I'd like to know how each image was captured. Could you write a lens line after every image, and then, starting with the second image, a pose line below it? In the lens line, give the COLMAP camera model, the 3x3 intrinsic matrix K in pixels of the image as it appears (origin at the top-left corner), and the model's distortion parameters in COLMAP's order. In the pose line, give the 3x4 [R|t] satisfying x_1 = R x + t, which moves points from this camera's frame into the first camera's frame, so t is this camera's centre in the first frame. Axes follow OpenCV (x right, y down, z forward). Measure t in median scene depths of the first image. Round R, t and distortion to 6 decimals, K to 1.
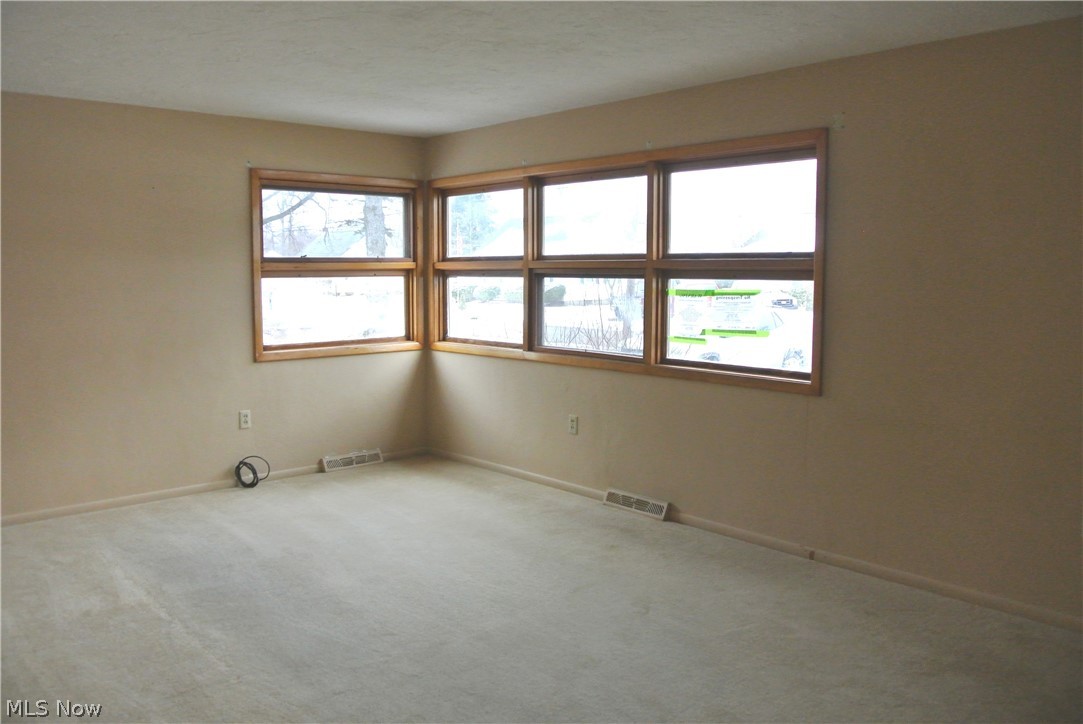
lens RADIAL K [[838.6, 0, 541.4], [0, 838.6, 355.8], [0, 0, 1]] dist [-0.092807, 0.041879]
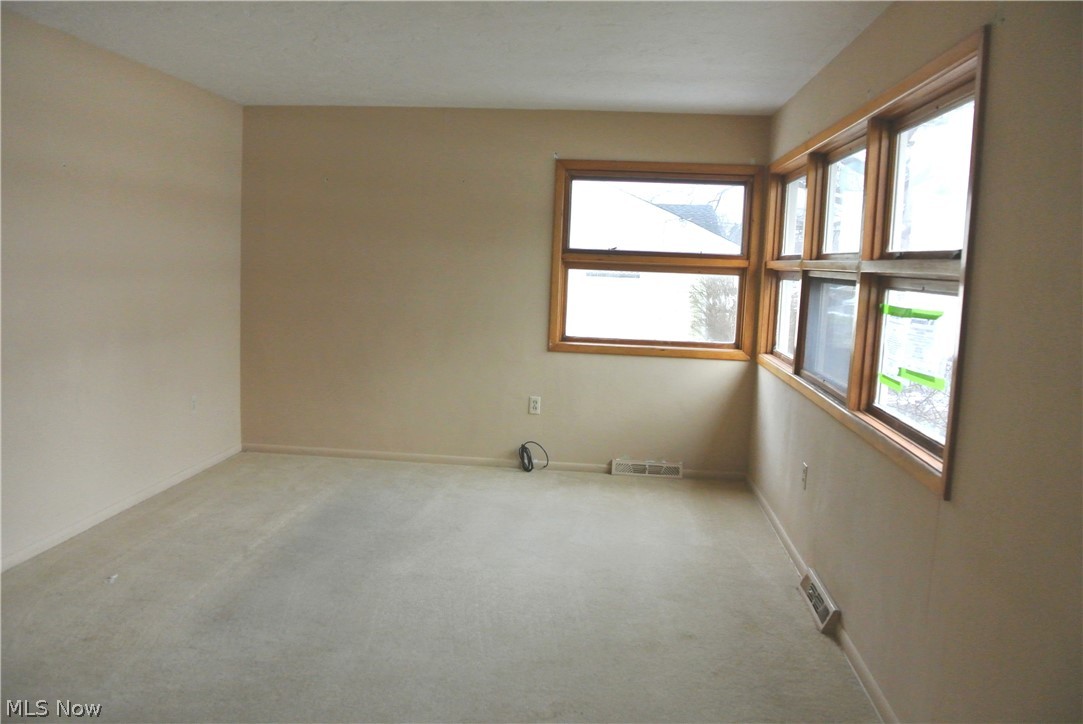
lens RADIAL K [[838.6, 0, 541.4], [0, 838.6, 355.8], [0, 0, 1]] dist [-0.092807, 0.041879]
pose [[0.675305, 0.110113, -0.729272, 0.392410], [-0.113013, 0.992564, 0.045219, -0.031620], [0.728829, 0.051881, 0.682728, 0.290452]]
